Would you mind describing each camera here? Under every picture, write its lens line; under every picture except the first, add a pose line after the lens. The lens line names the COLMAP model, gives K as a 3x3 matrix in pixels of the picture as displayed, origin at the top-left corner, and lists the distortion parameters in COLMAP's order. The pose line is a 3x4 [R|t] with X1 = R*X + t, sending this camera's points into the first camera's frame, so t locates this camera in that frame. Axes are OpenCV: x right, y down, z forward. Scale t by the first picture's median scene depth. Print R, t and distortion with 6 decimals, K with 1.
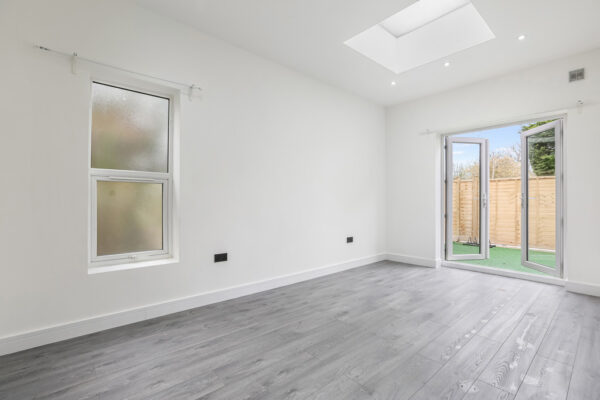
lens RADIAL K [[277.2, 0, 300.5], [0, 277.2, 199.7], [0, 0, 1]] dist [-0.032716, 0.011692]
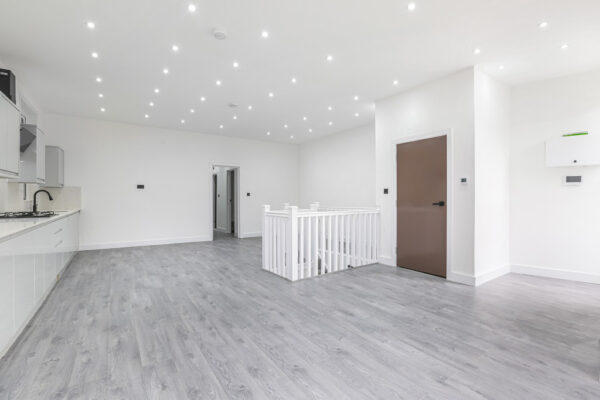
lens RADIAL K [[277.2, 0, 305.4], [0, 277.2, 205.1], [0, 0, 1]] dist [-0.032716, 0.011692]
pose [[-0.113775, 0.016018, -0.993377, 0.586654], [-0.001307, 0.999867, 0.016272, -0.001602], [0.993506, 0.003150, -0.113739, 1.250764]]
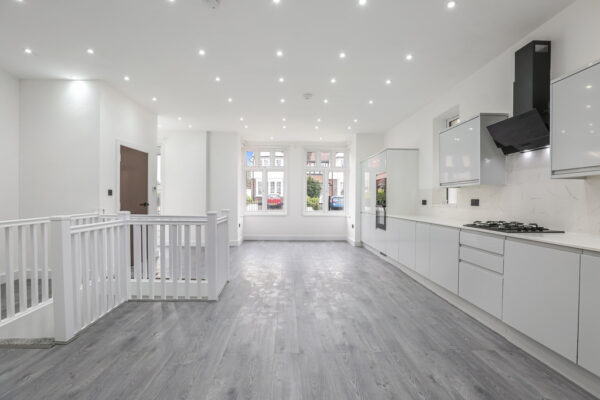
lens RADIAL K [[277.2, 0, 286.7], [0, 277.2, 198.8], [0, 0, 1]] dist [-0.032716, 0.011692]
pose [[0.664505, -0.006515, 0.747255, -1.339208], [0.001163, 0.999970, 0.007684, -0.031417], [-0.747282, -0.004237, 0.664493, 0.037009]]
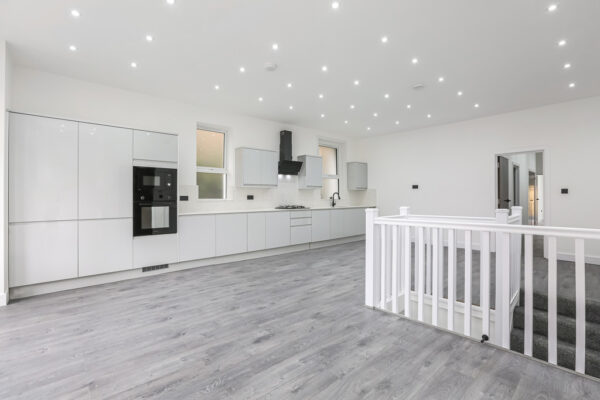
lens RADIAL K [[277.2, 0, 296.3], [0, 277.2, 195.4], [0, 0, 1]] dist [-0.032716, 0.011692]
pose [[-0.999930, -0.008032, 0.008653, -0.357845], [-0.008108, 0.999929, -0.008692, -0.008389], [-0.008583, -0.008762, -0.999925, 1.970617]]
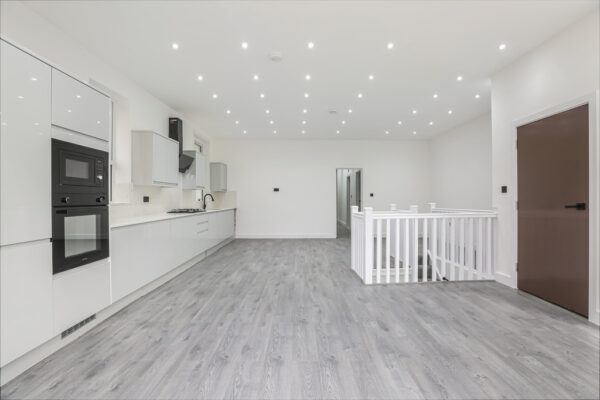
lens RADIAL K [[277.2, 0, 305.1], [0, 277.2, 199.7], [0, 0, 1]] dist [-0.032716, 0.011692]
pose [[-0.645507, -0.004619, -0.763740, 0.453090], [-0.002178, 0.999989, -0.004207, -0.002426], [0.763751, -0.001052, -0.645510, 1.608013]]
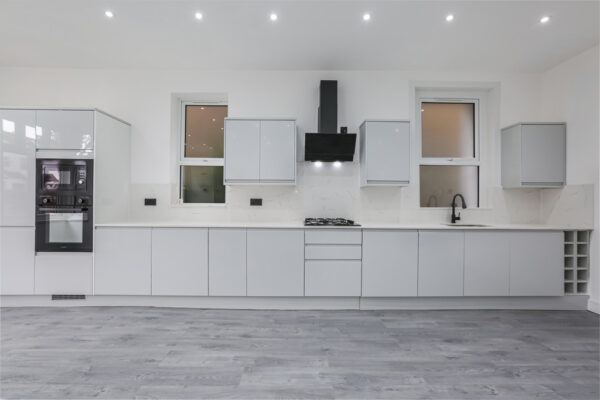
lens RADIAL K [[277.2, 0, 298.9], [0, 277.2, 192.8], [0, 0, 1]] dist [-0.032716, 0.011692]
pose [[-0.759162, -0.006963, 0.650865, -0.875828], [-0.018296, 0.999776, -0.010645, -0.034450], [-0.650645, -0.019990, -0.759119, 0.904121]]
